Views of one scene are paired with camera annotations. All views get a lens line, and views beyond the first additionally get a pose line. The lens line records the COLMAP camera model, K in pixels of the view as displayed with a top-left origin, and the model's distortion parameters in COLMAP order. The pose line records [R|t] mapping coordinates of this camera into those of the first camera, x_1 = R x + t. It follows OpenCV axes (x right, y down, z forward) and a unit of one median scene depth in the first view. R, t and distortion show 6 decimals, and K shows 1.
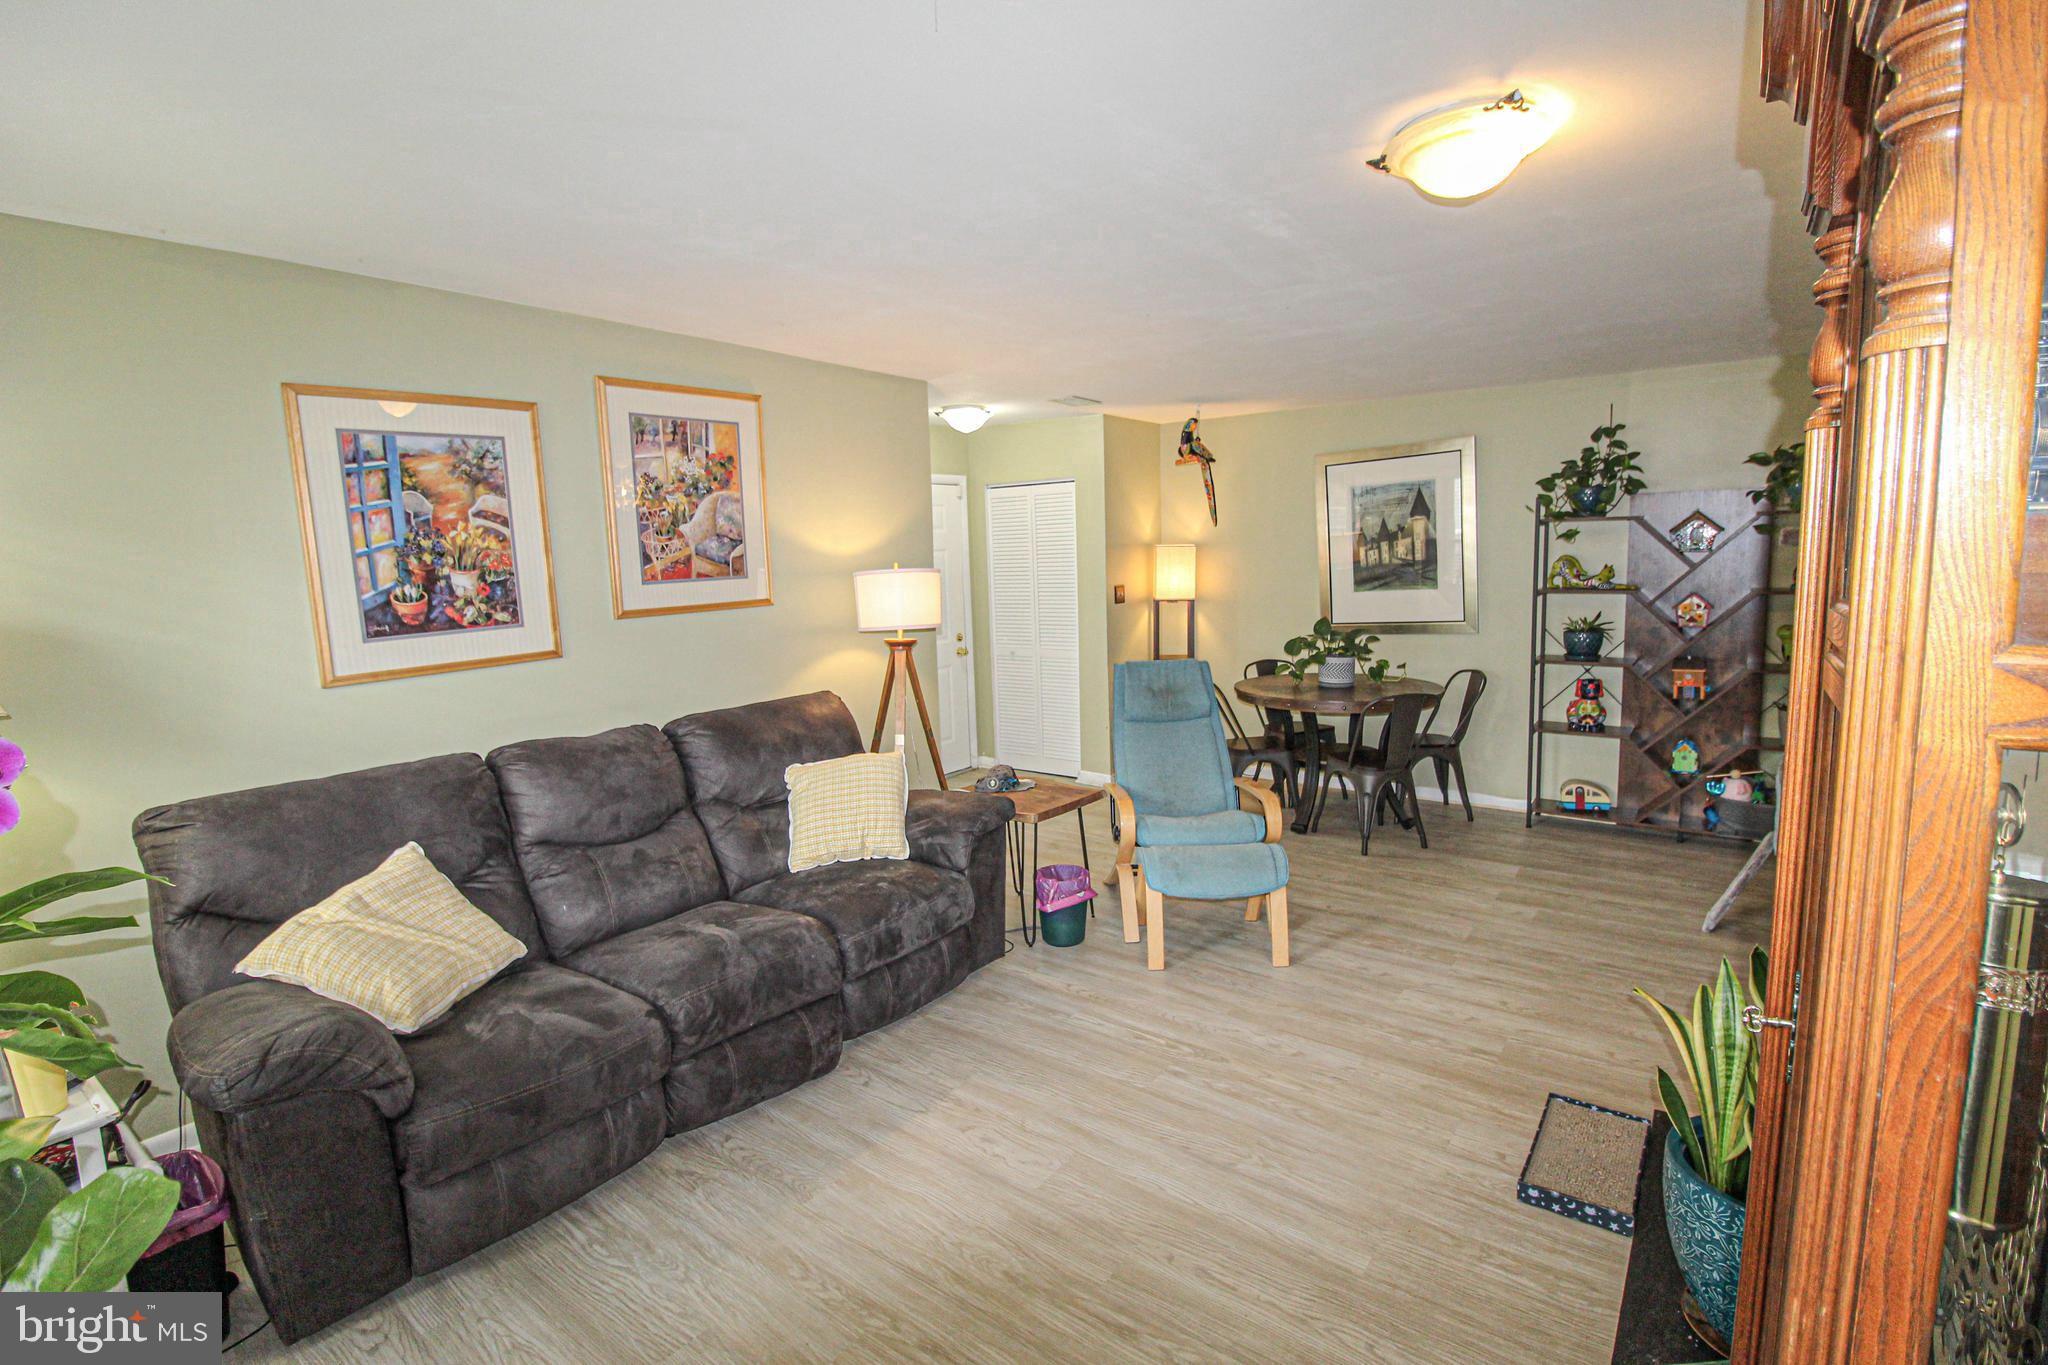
lens RADIAL K [[949.5, 0, 1035.0], [0, 949.5, 669.0], [0, 0, 1]] dist [0.002759, -0.015644]
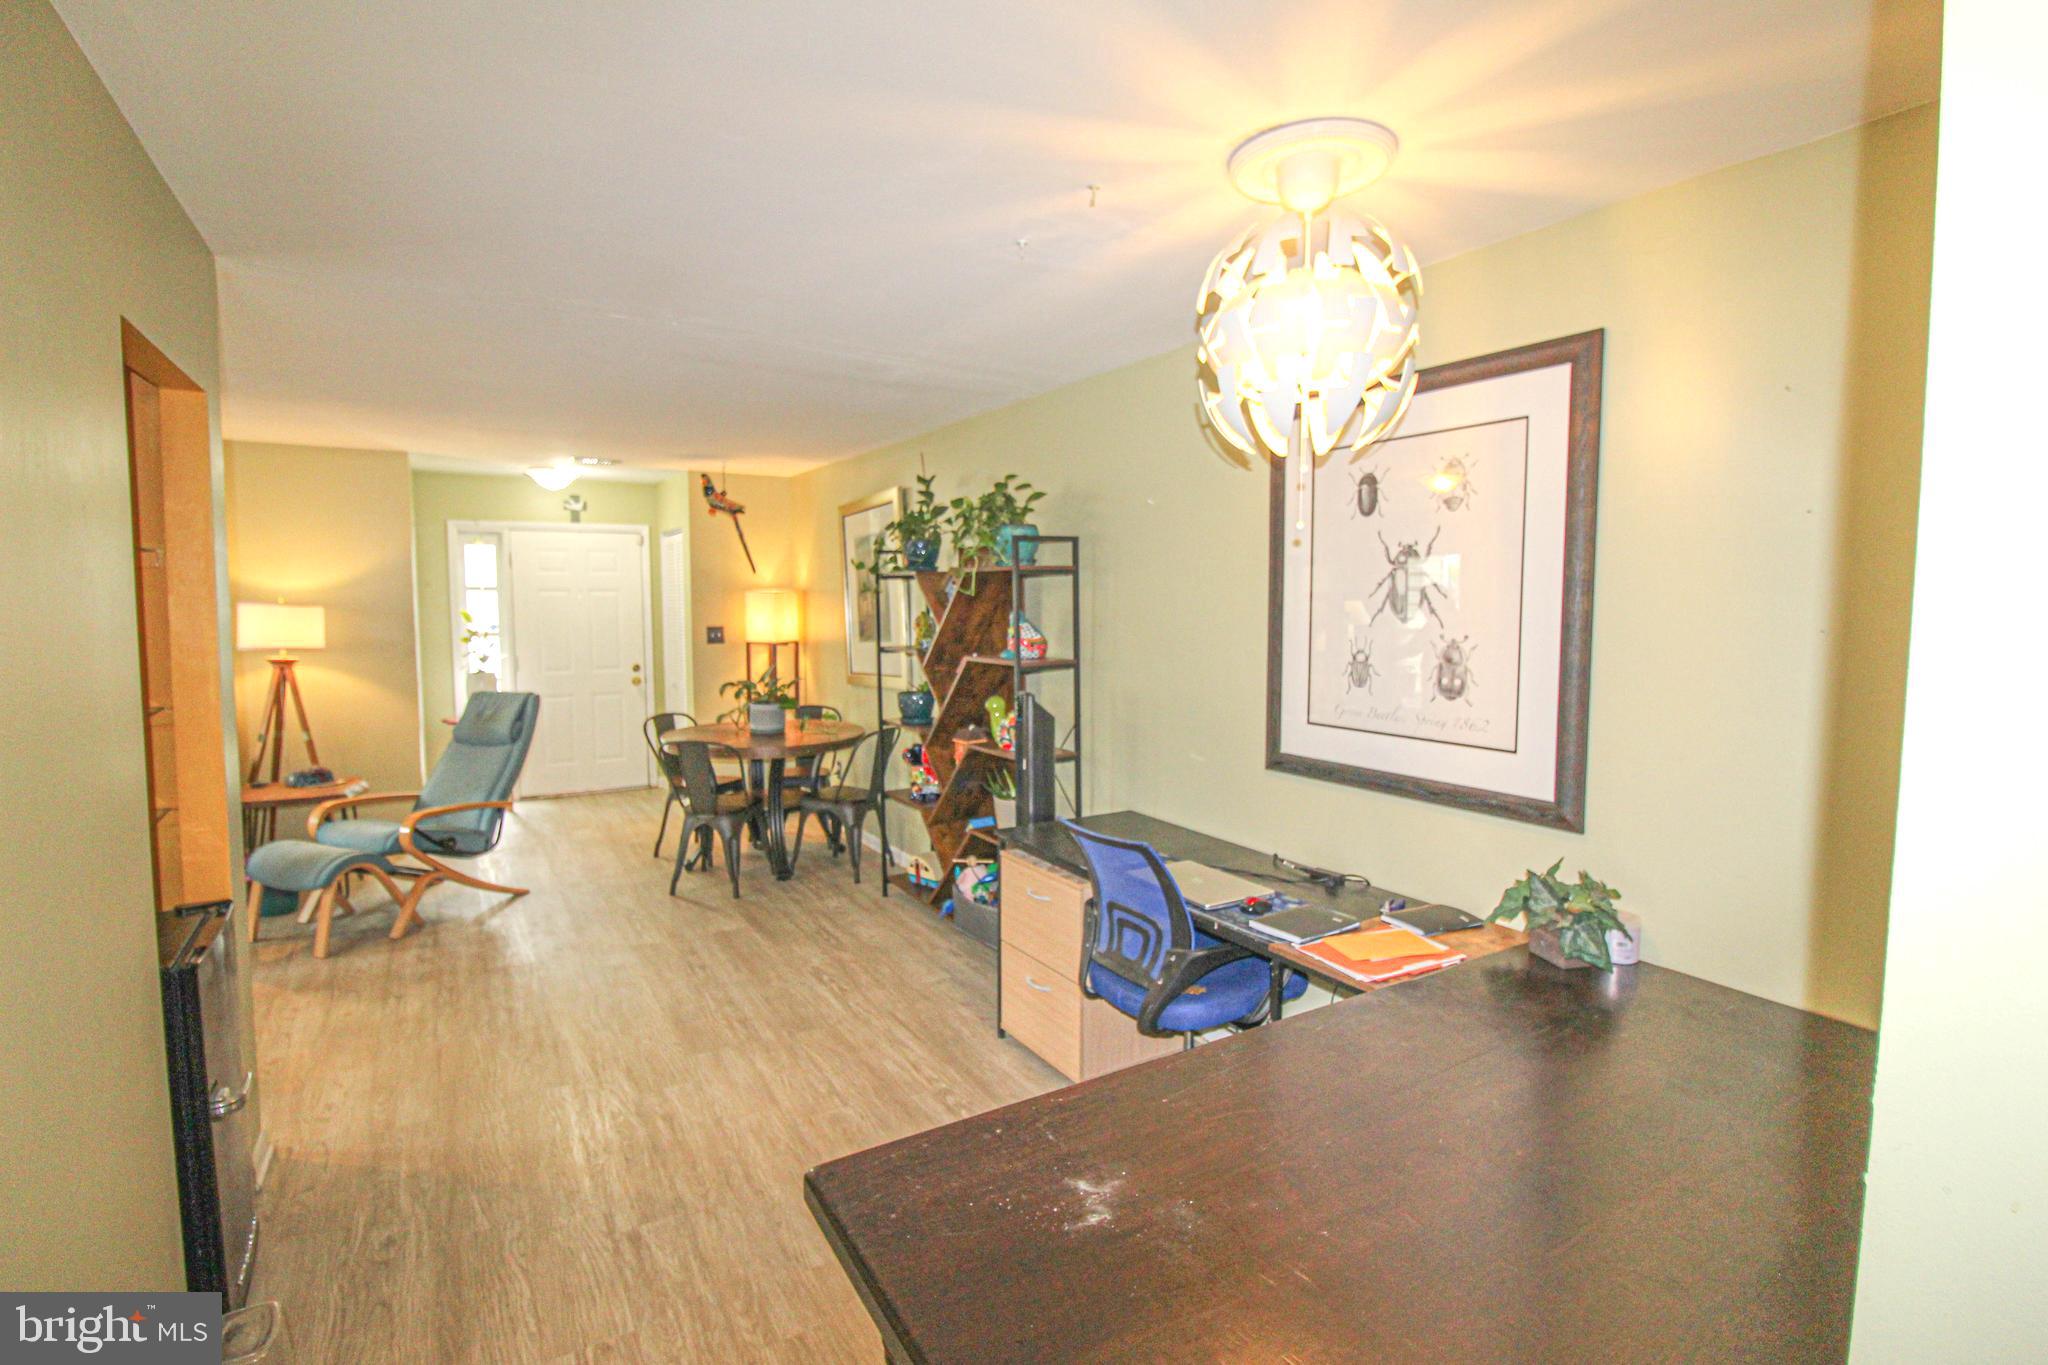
lens RADIAL K [[949.5, 0, 1035.0], [0, 949.5, 669.0], [0, 0, 1]] dist [0.002759, -0.015644]
pose [[0.926868, 0.056945, -0.371043, 1.116093], [-0.073534, 0.996820, -0.030704, -0.046218], [0.368115, 0.055743, 0.928108, 0.181260]]
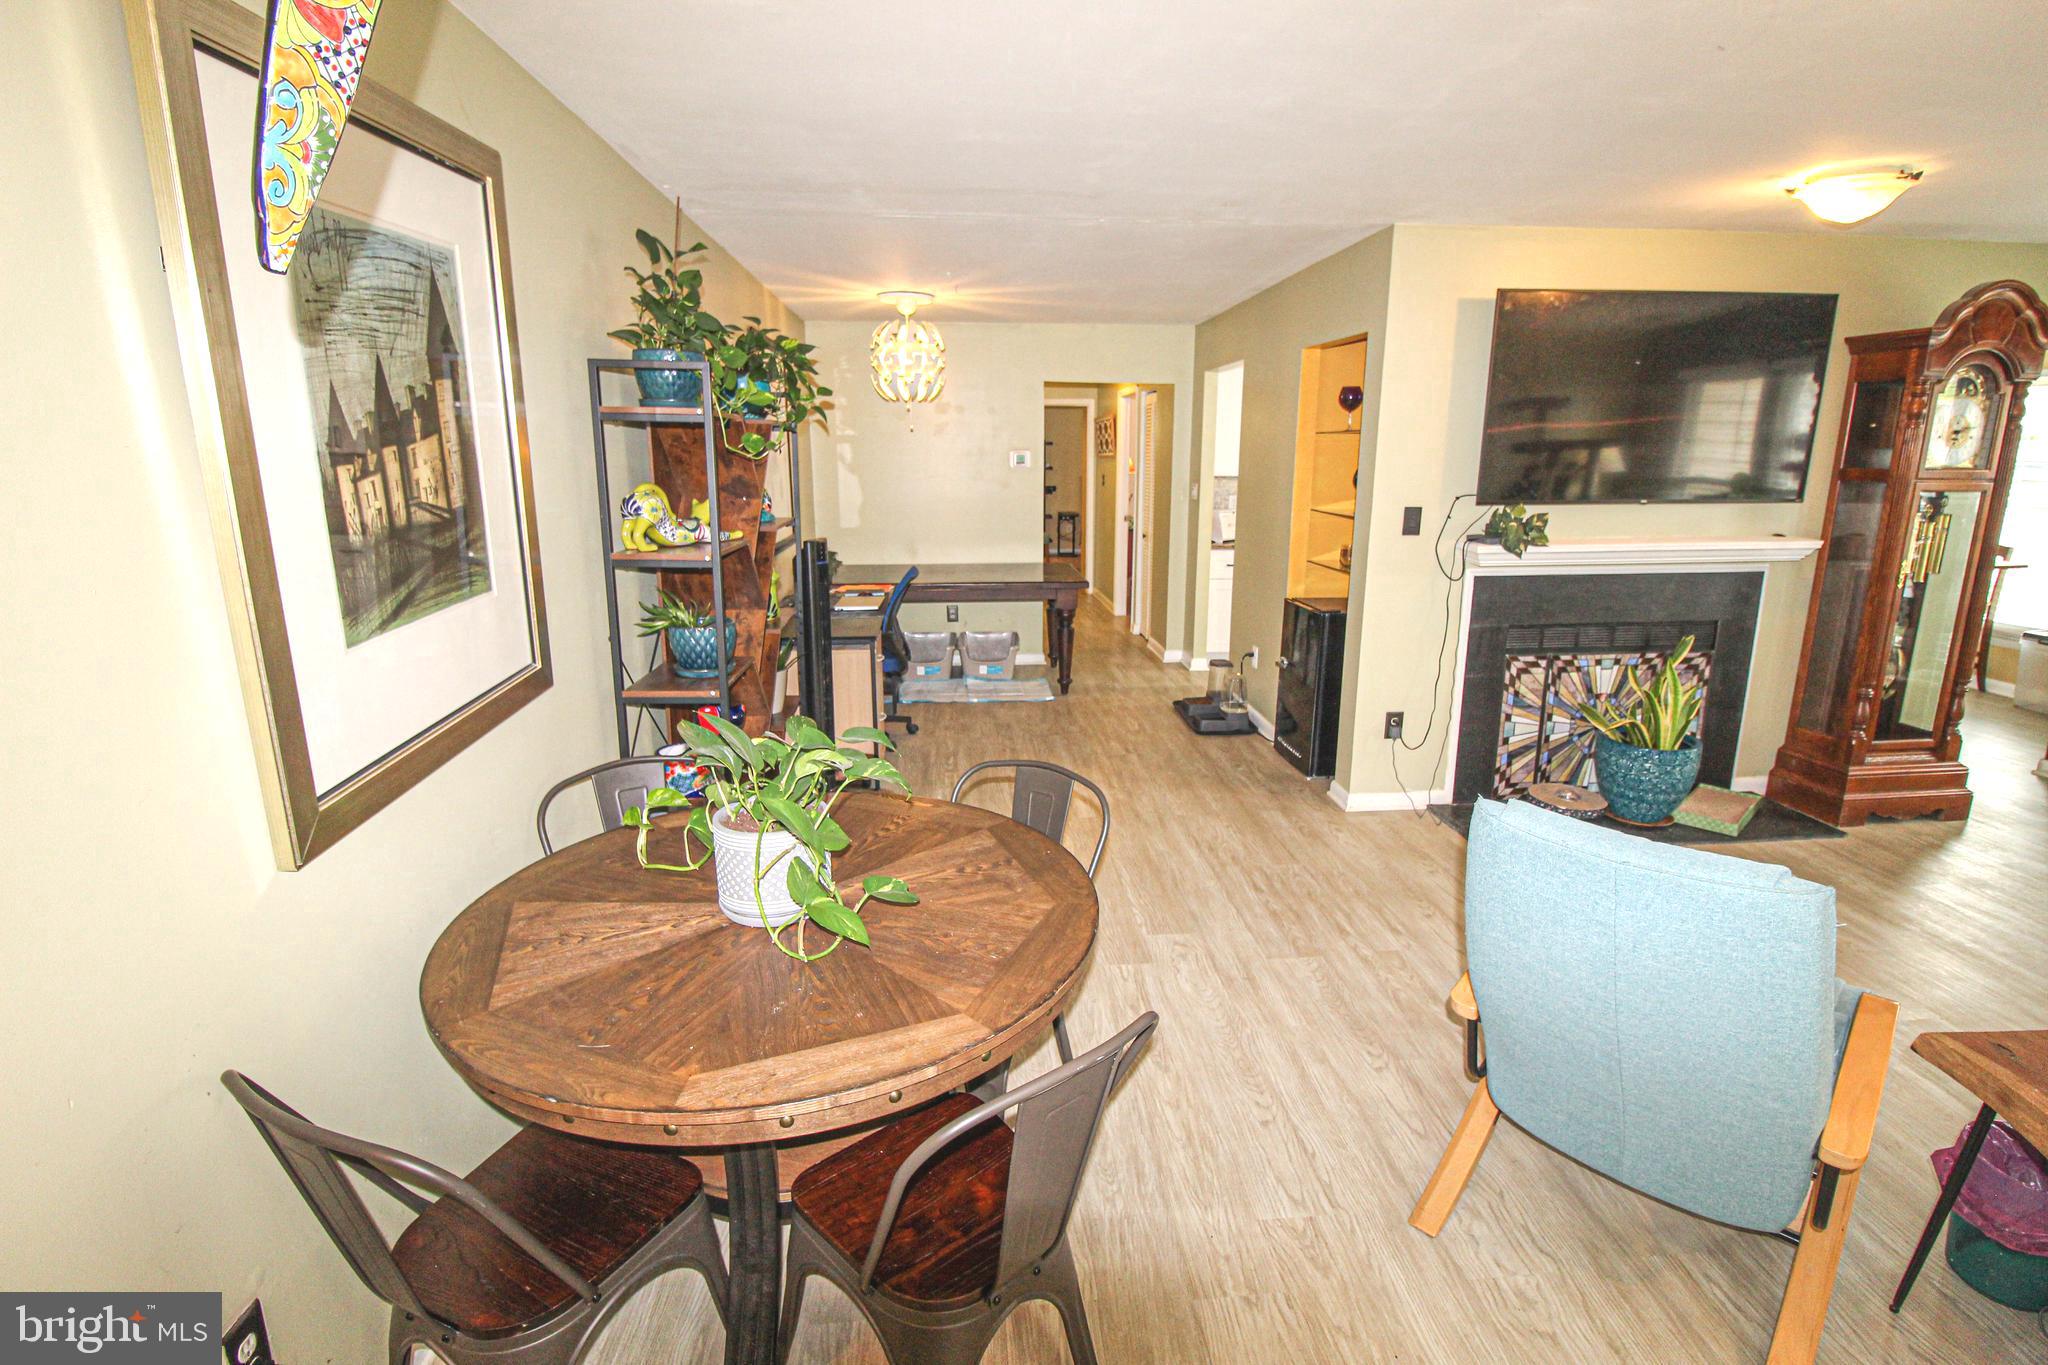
lens RADIAL K [[954.3, 0, 1019.8], [0, 954.3, 674.2], [0, 0, 1]] dist [-0.000246, -0.016216]
pose [[-0.654908, -0.147297, 0.741214, 0.043778], [0.109638, 0.951924, 0.286042, -0.160943], [-0.747713, 0.268596, -0.607274, 1.297858]]
